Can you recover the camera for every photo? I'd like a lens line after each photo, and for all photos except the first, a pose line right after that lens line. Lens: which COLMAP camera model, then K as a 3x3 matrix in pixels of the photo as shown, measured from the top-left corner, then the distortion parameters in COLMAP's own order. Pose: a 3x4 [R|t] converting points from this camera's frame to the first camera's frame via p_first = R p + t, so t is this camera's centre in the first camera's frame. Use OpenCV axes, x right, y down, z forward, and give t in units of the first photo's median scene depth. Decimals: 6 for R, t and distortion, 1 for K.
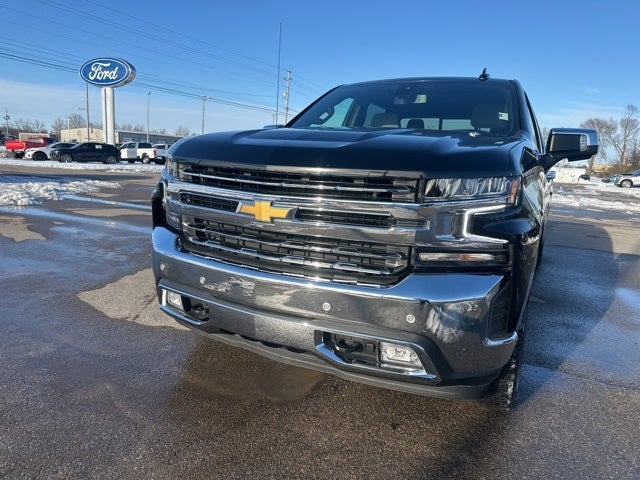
lens RADIAL K [[467.5, 0, 320.0], [0, 467.5, 240.0], [0, 0, 1]] dist [0.033118, -0.055150]
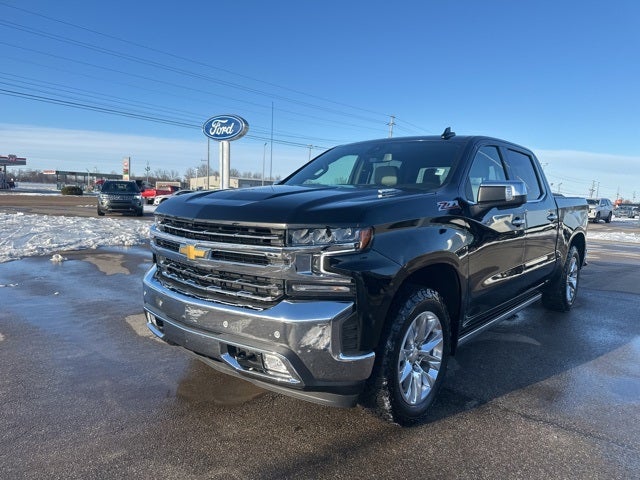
lens RADIAL K [[469.5, 0, 329.5], [0, 469.5, 237.7], [0, 0, 1]] dist [0.066993, -0.107340]
pose [[0.974389, 0.002012, -0.224859, 0.393621], [-0.022564, 0.995788, -0.088865, 0.006538], [0.223733, 0.091663, 0.970331, -0.171478]]
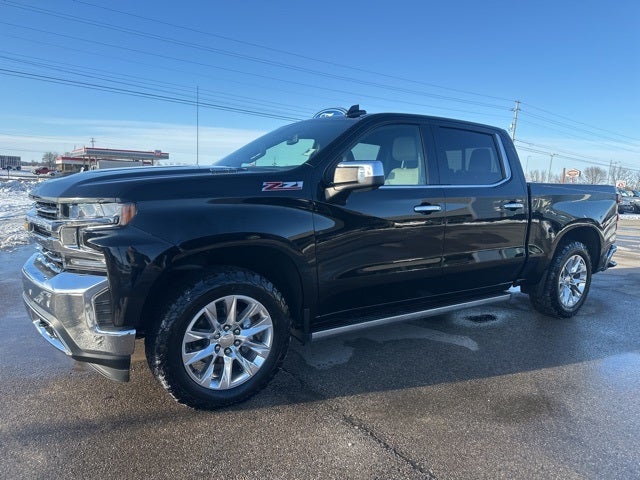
lens RADIAL K [[469.5, 0, 329.5], [0, 469.5, 237.7], [0, 0, 1]] dist [0.066993, -0.107340]
pose [[0.870776, 0.039135, -0.490121, 0.990009], [-0.077882, 0.995221, -0.058905, -0.006316], [0.485473, 0.089465, 0.869662, 0.099184]]
